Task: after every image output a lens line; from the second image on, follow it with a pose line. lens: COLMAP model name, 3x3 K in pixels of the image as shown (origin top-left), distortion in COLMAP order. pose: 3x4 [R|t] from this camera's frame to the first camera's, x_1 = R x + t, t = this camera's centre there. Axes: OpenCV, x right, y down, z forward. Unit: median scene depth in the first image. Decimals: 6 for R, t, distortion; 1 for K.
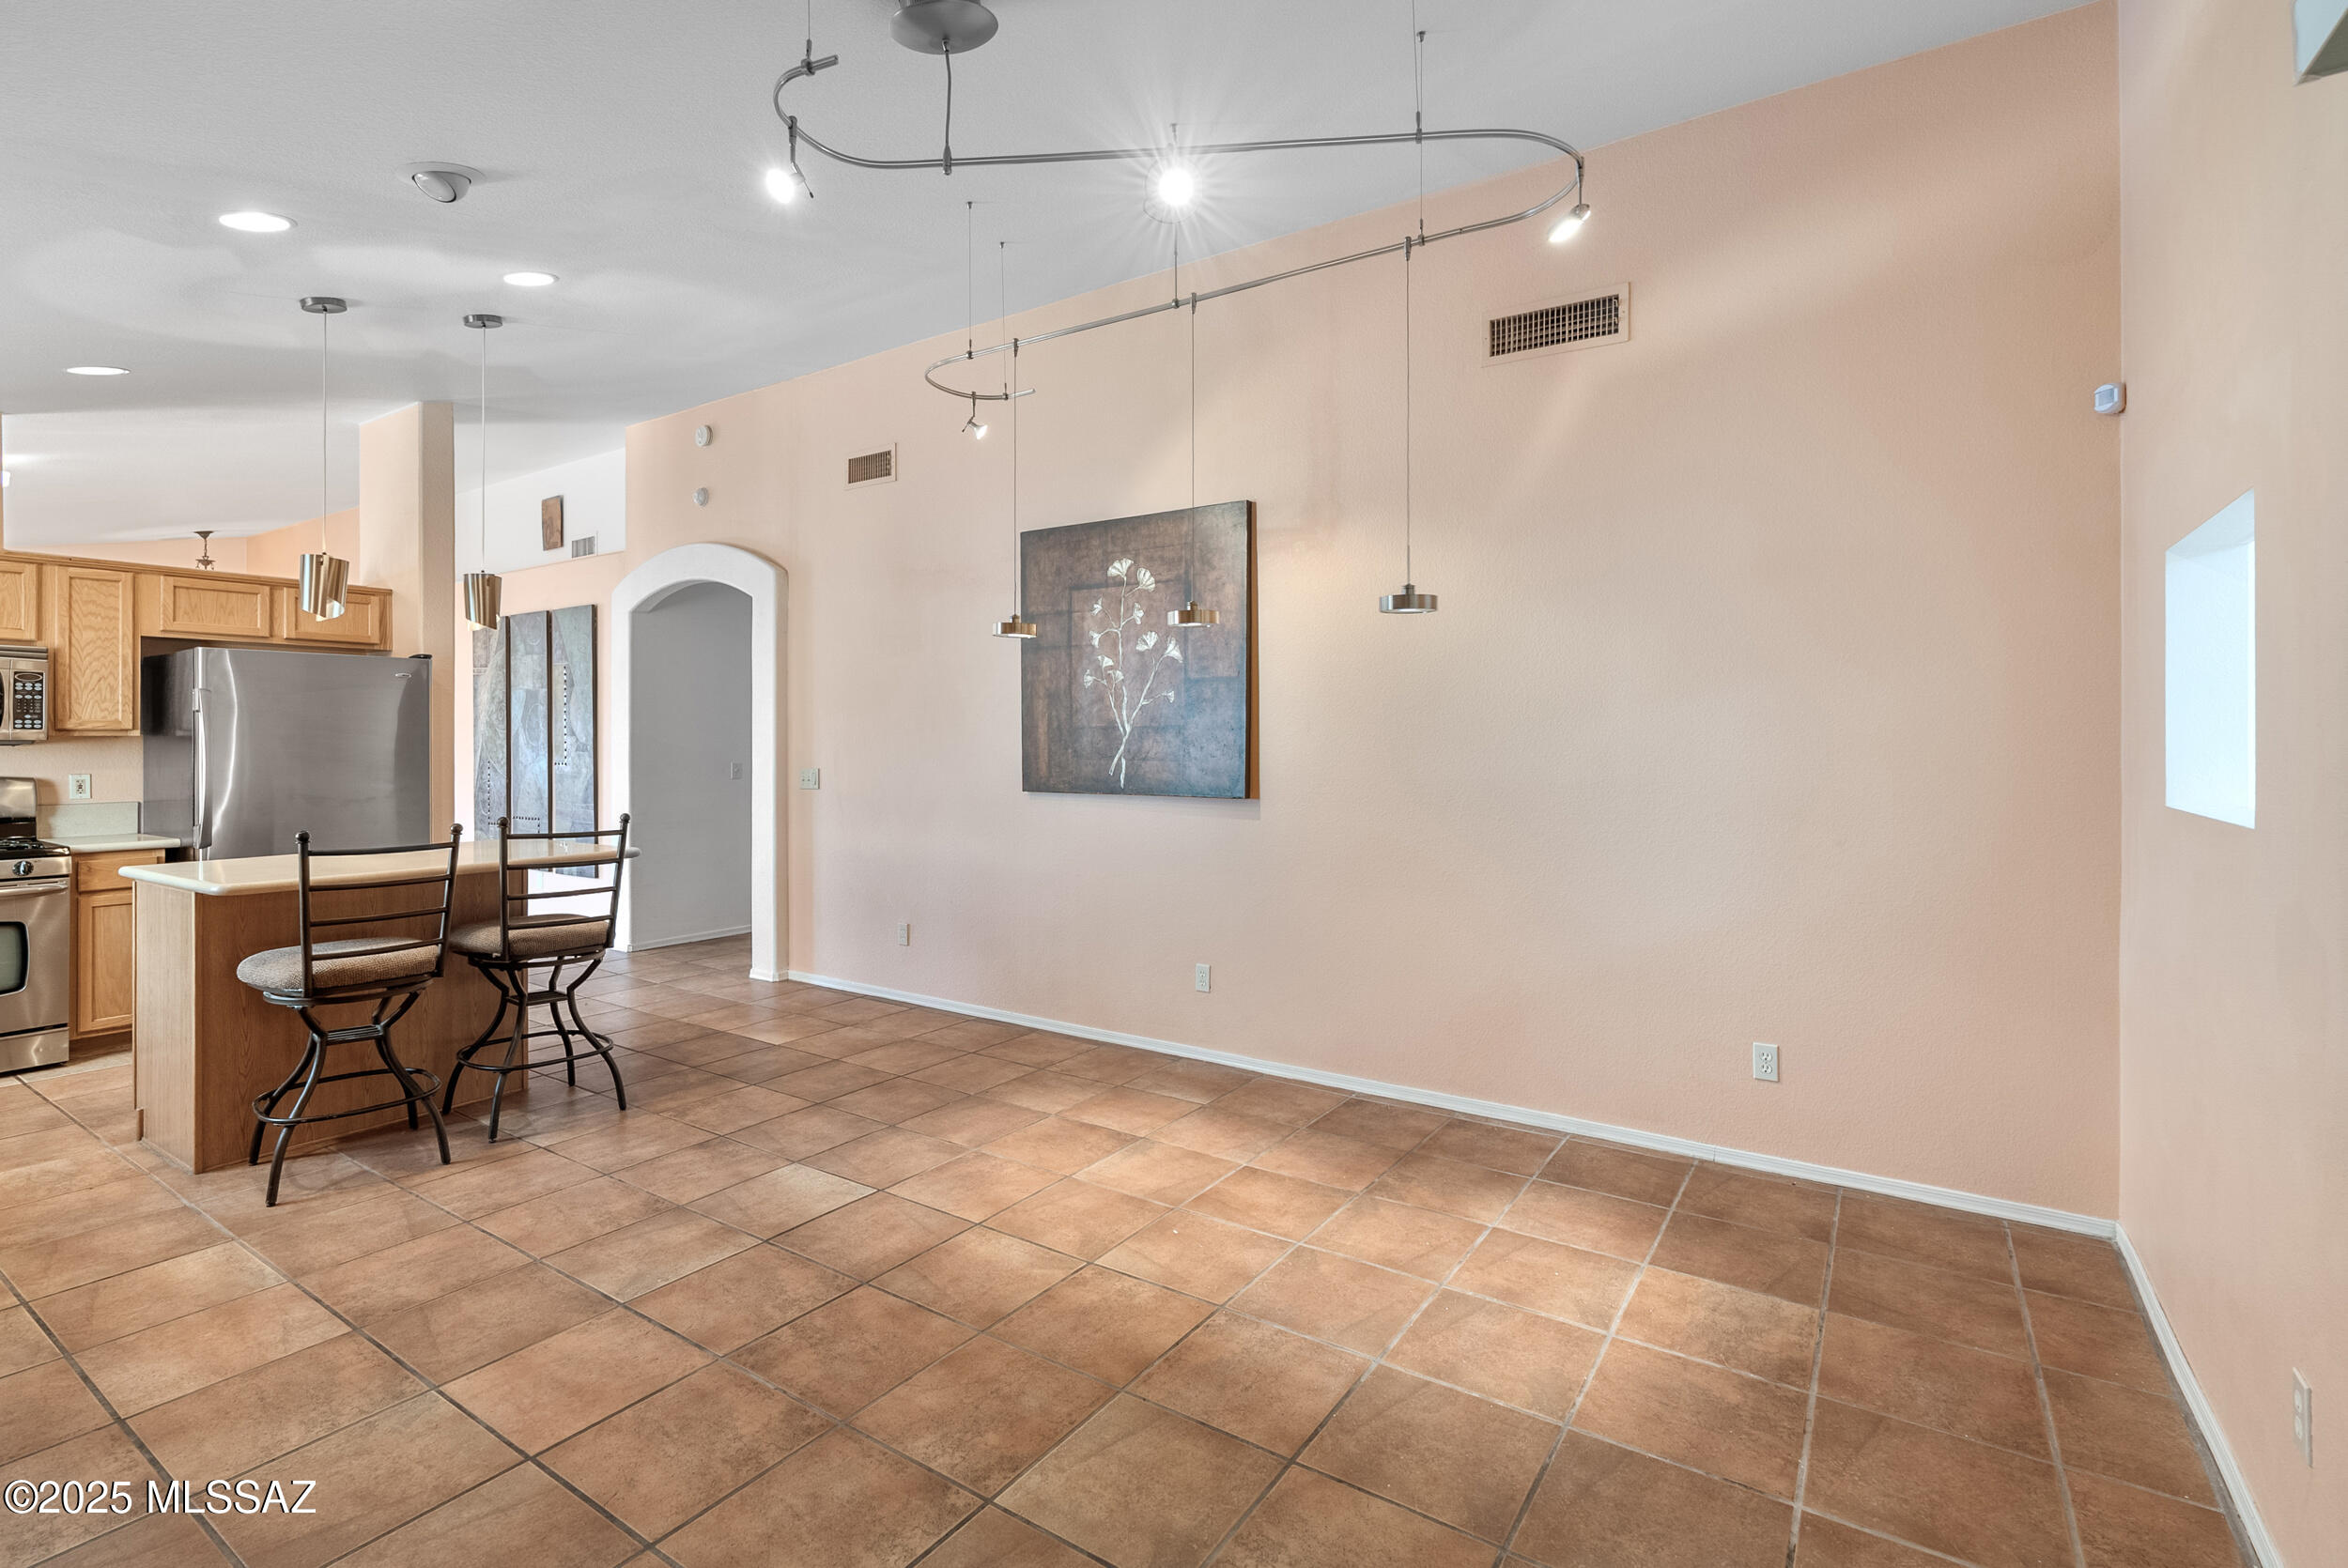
lens RADIAL K [[1084.0, 0, 1173.1], [0, 1084.0, 733.5], [0, 0, 1]] dist [-0.002611, 0.000885]
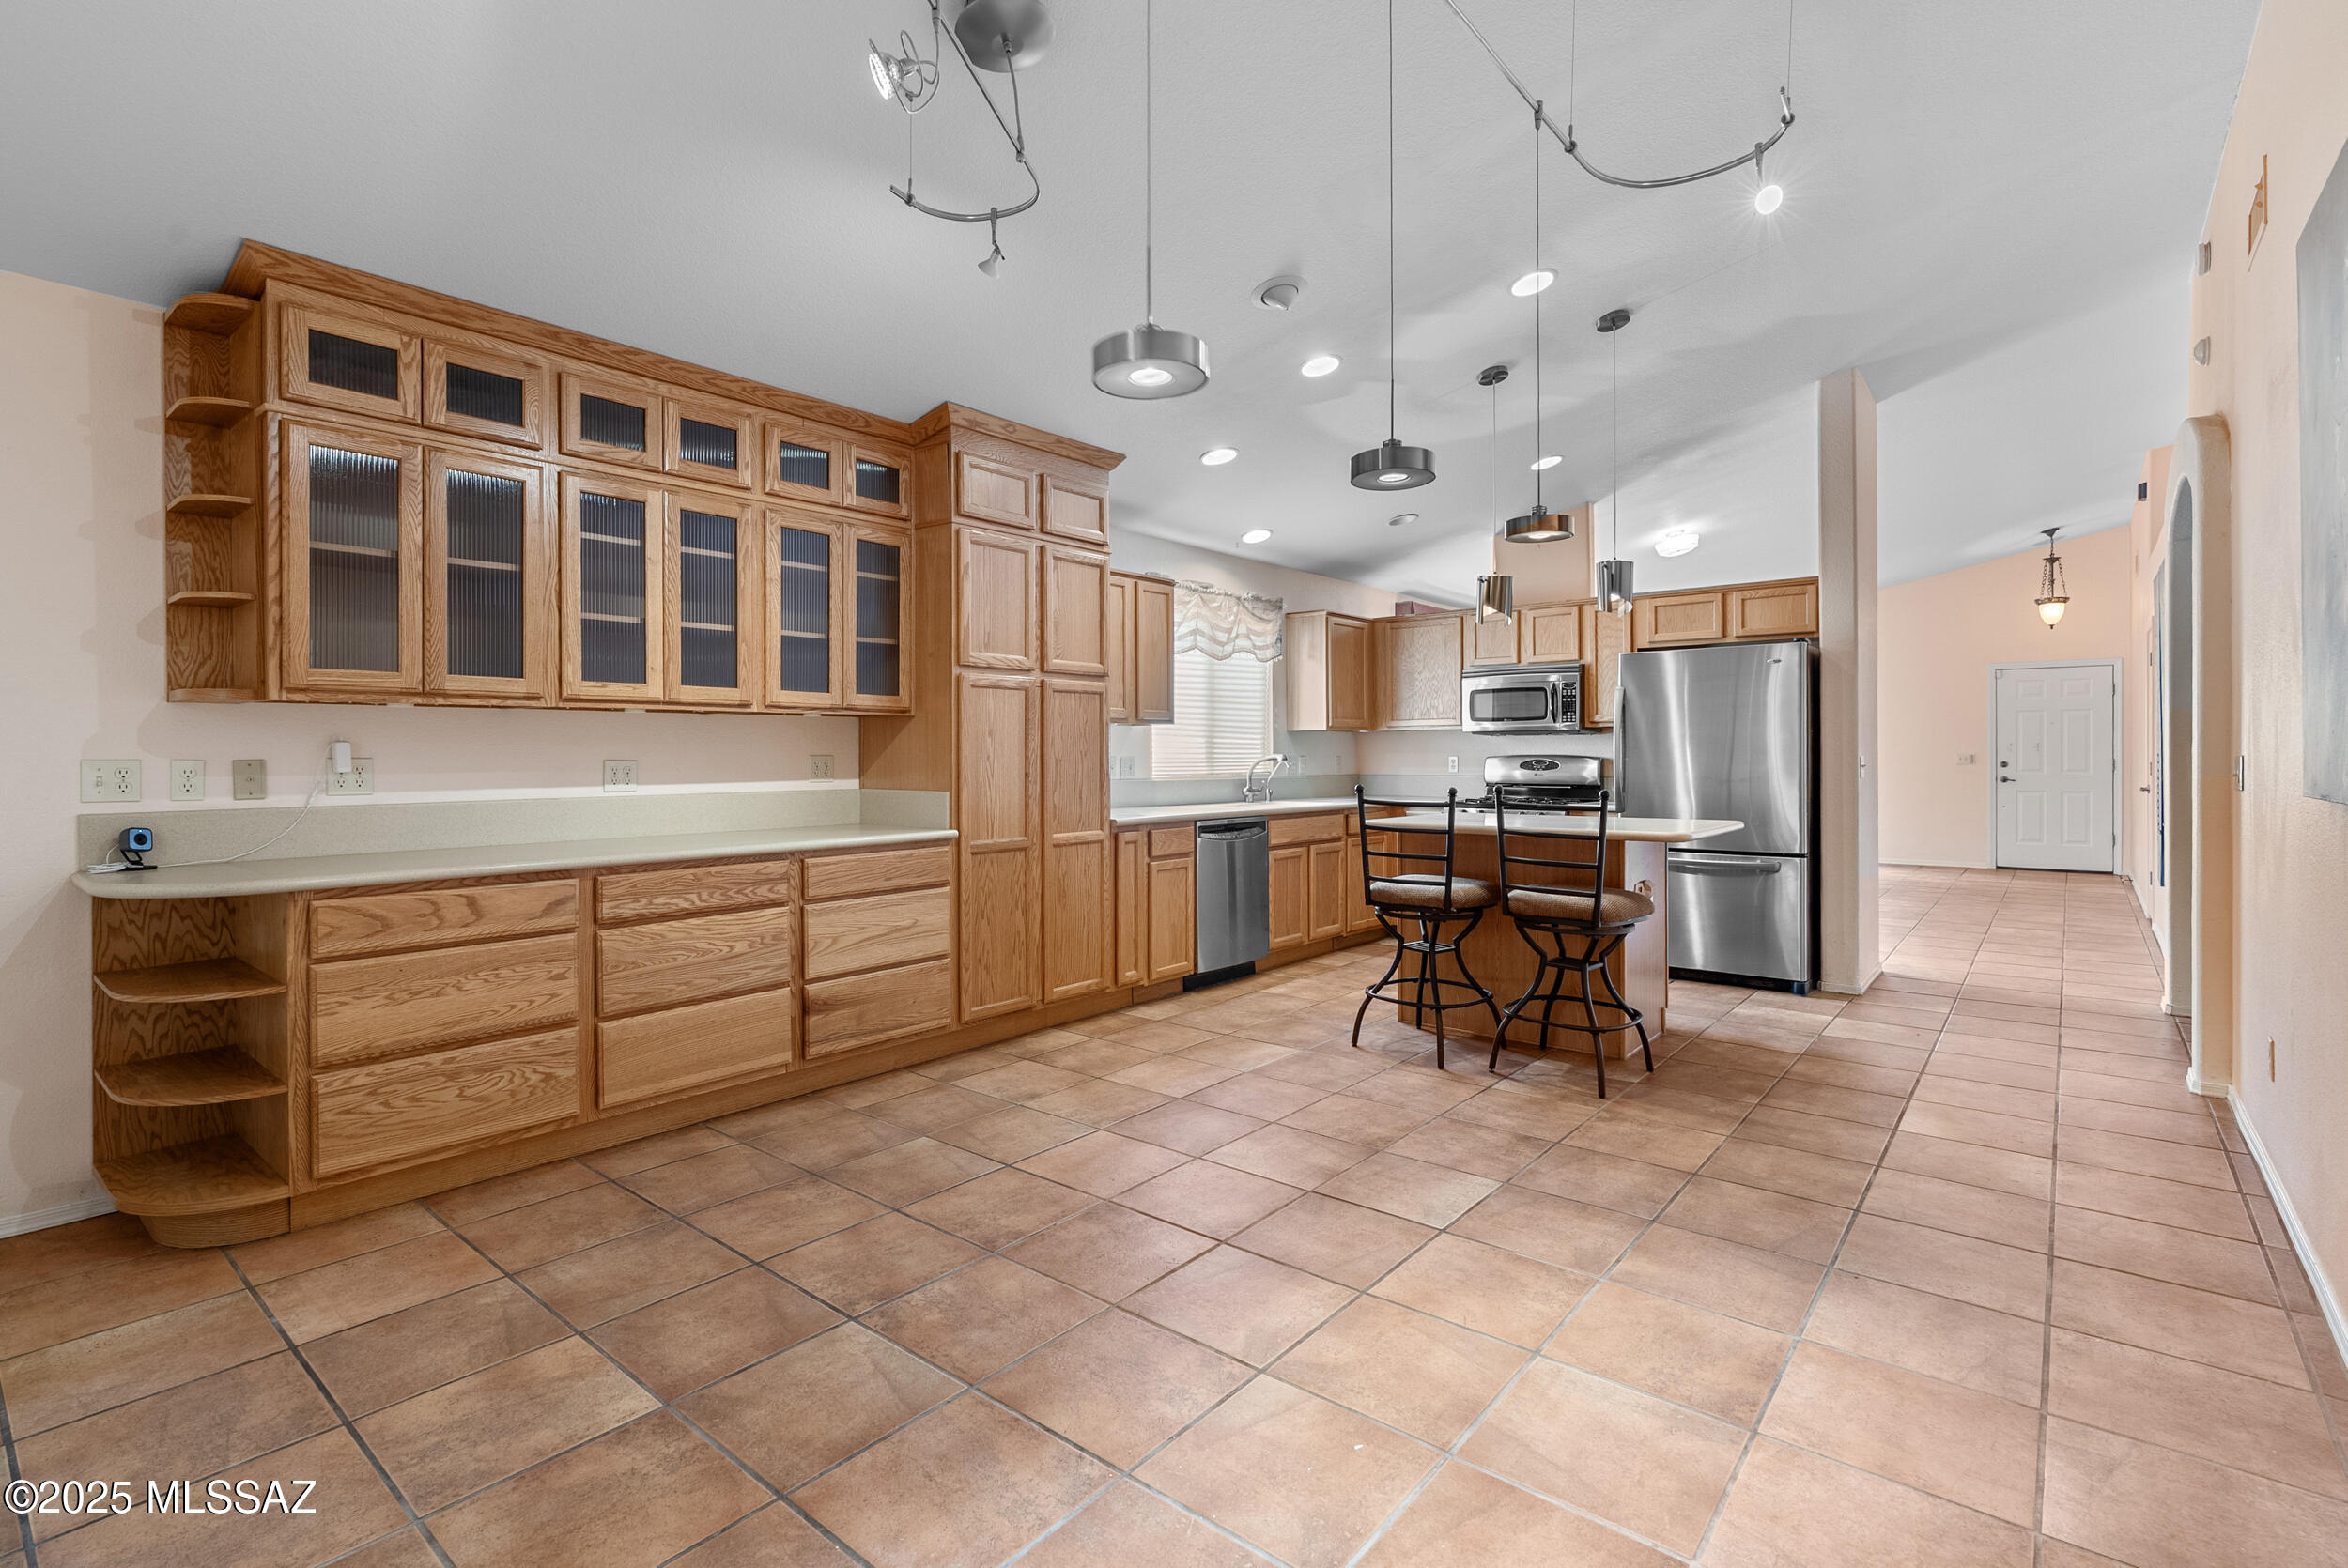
lens RADIAL K [[1084.2, 0, 1180.6], [0, 1084.2, 757.7], [0, 0, 1]] dist [-0.000737, -0.000322]
pose [[-0.098942, 0.003862, -0.995086, 0.459274], [0.010056, 0.999945, 0.002881, 0.036828], [0.995042, -0.009722, -0.098976, 0.685783]]
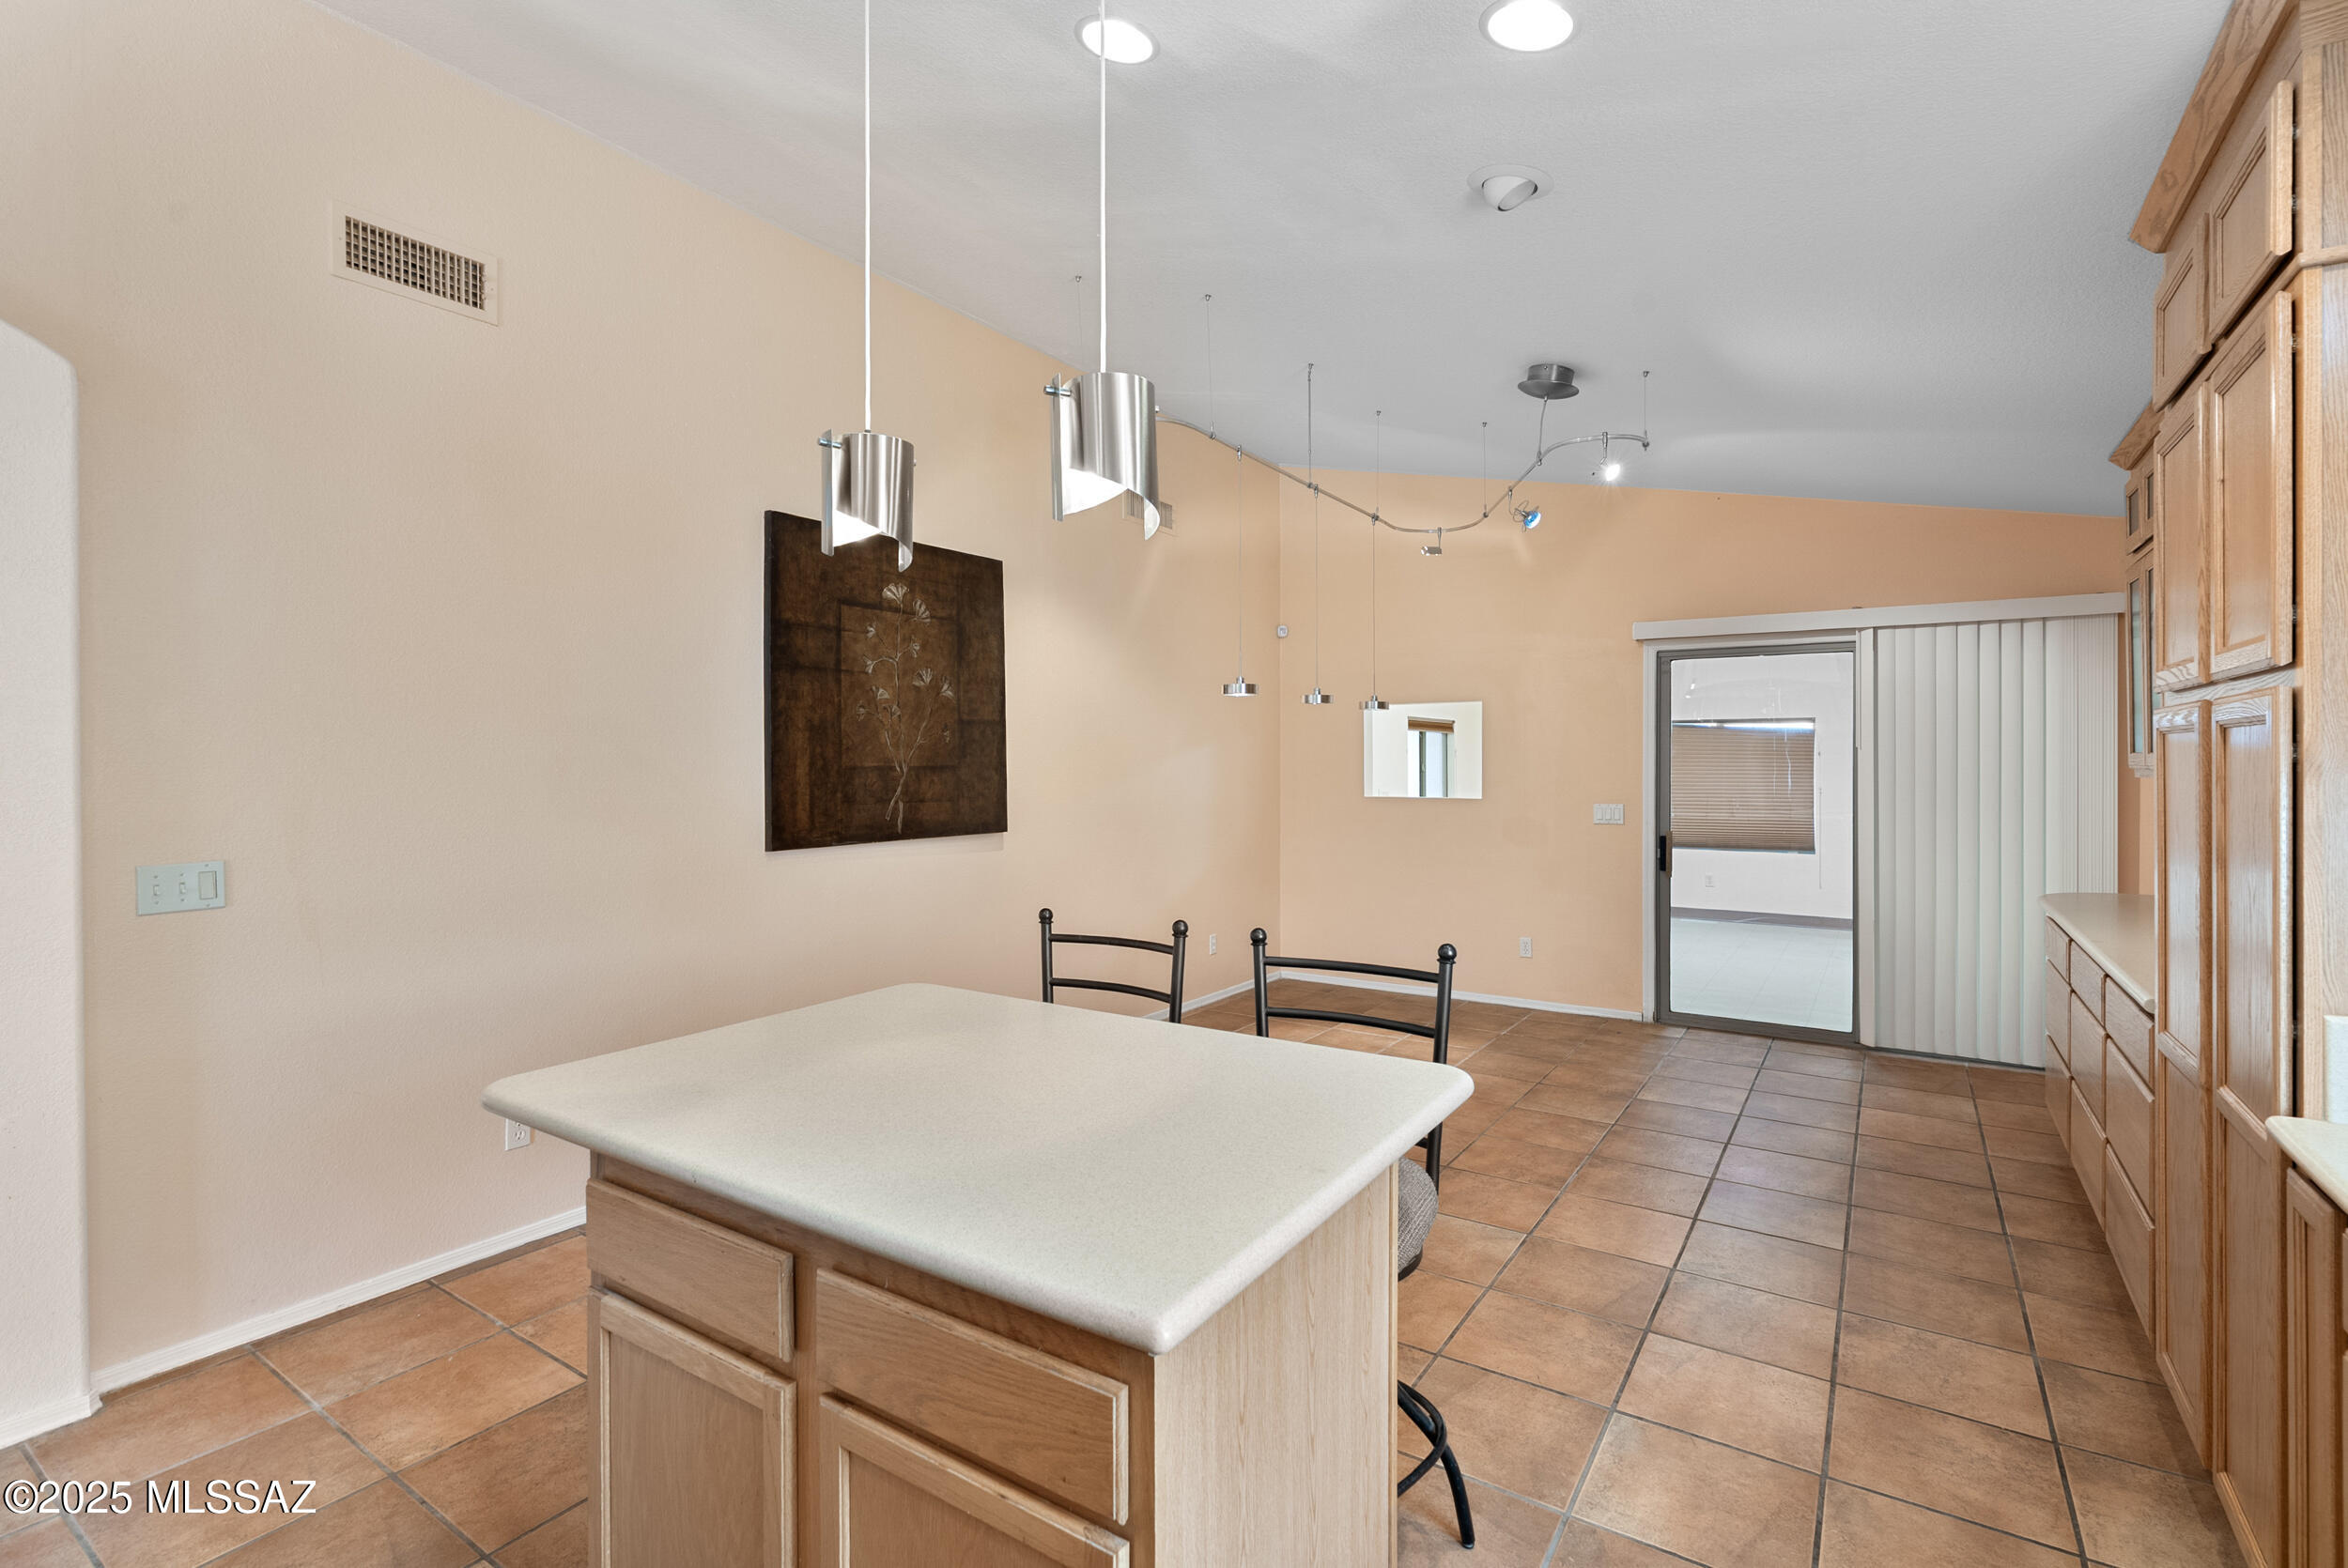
lens RADIAL K [[1079.9, 0, 1165.7], [0, 1079.9, 766.8], [0, 0, 1]] dist [-0.001653, -0.000217]
pose [[0.002277, -0.006064, 0.999979, -1.091763], [-0.004442, 0.999972, 0.006074, -0.014558], [-0.999988, -0.004456, 0.002250, 0.880511]]
